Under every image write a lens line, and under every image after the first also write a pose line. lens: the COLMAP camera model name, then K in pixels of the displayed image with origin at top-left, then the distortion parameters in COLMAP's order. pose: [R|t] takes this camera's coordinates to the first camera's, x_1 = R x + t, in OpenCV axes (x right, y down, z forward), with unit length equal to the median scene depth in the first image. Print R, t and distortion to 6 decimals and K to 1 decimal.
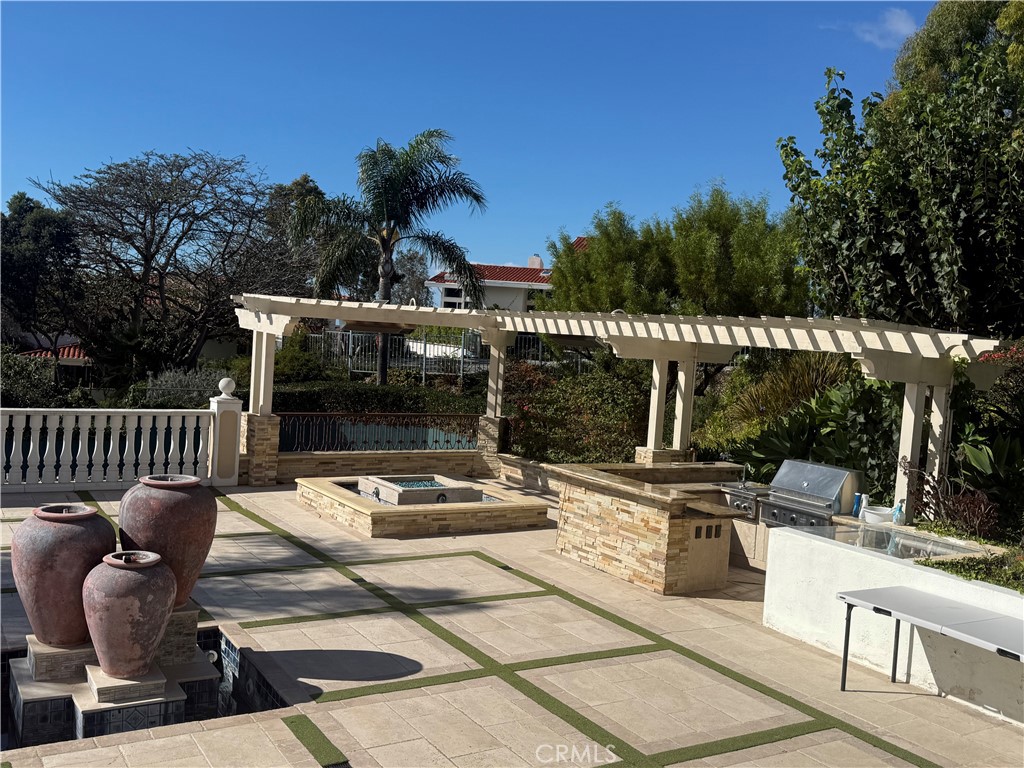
lens RADIAL K [[995.2, 0, 512.0], [0, 995.2, 384.0], [0, 0, 1]] dist [0.162375, -0.322774]
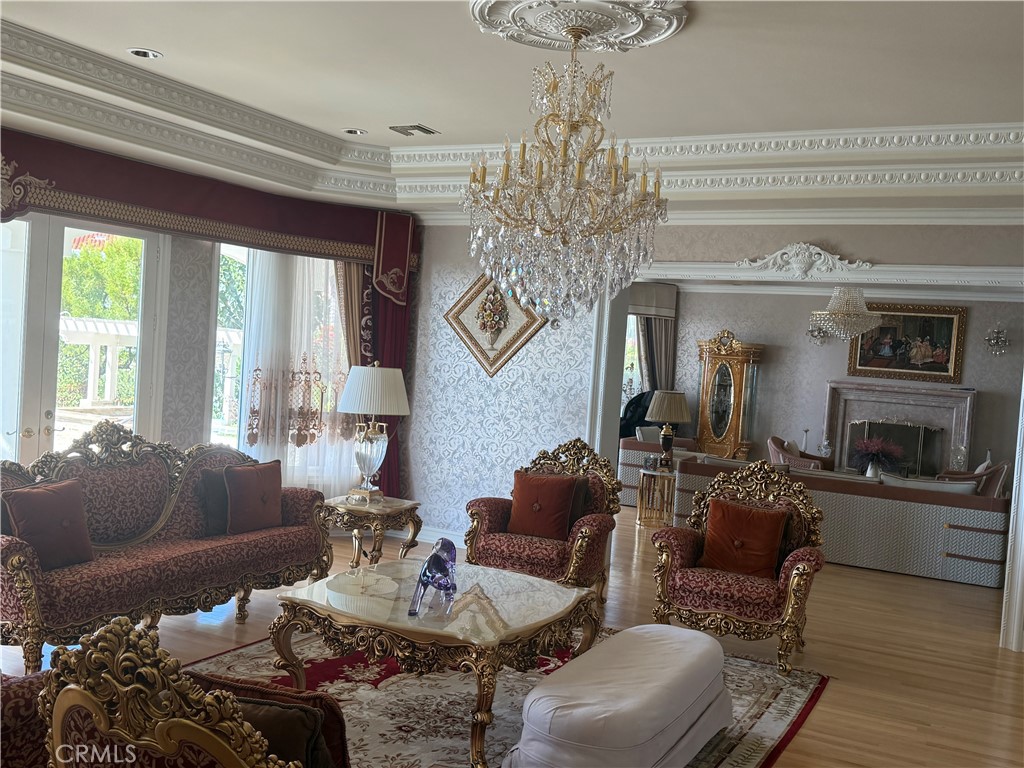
lens RADIAL K [[995.2, 0, 512.0], [0, 995.2, 384.0], [0, 0, 1]] dist [0.162375, -0.322774]
pose [[0.861518, -0.027426, 0.506985, -0.100885], [0.019573, 0.999592, 0.020814, 0.018024], [-0.507349, -0.008008, 0.861703, -0.737823]]
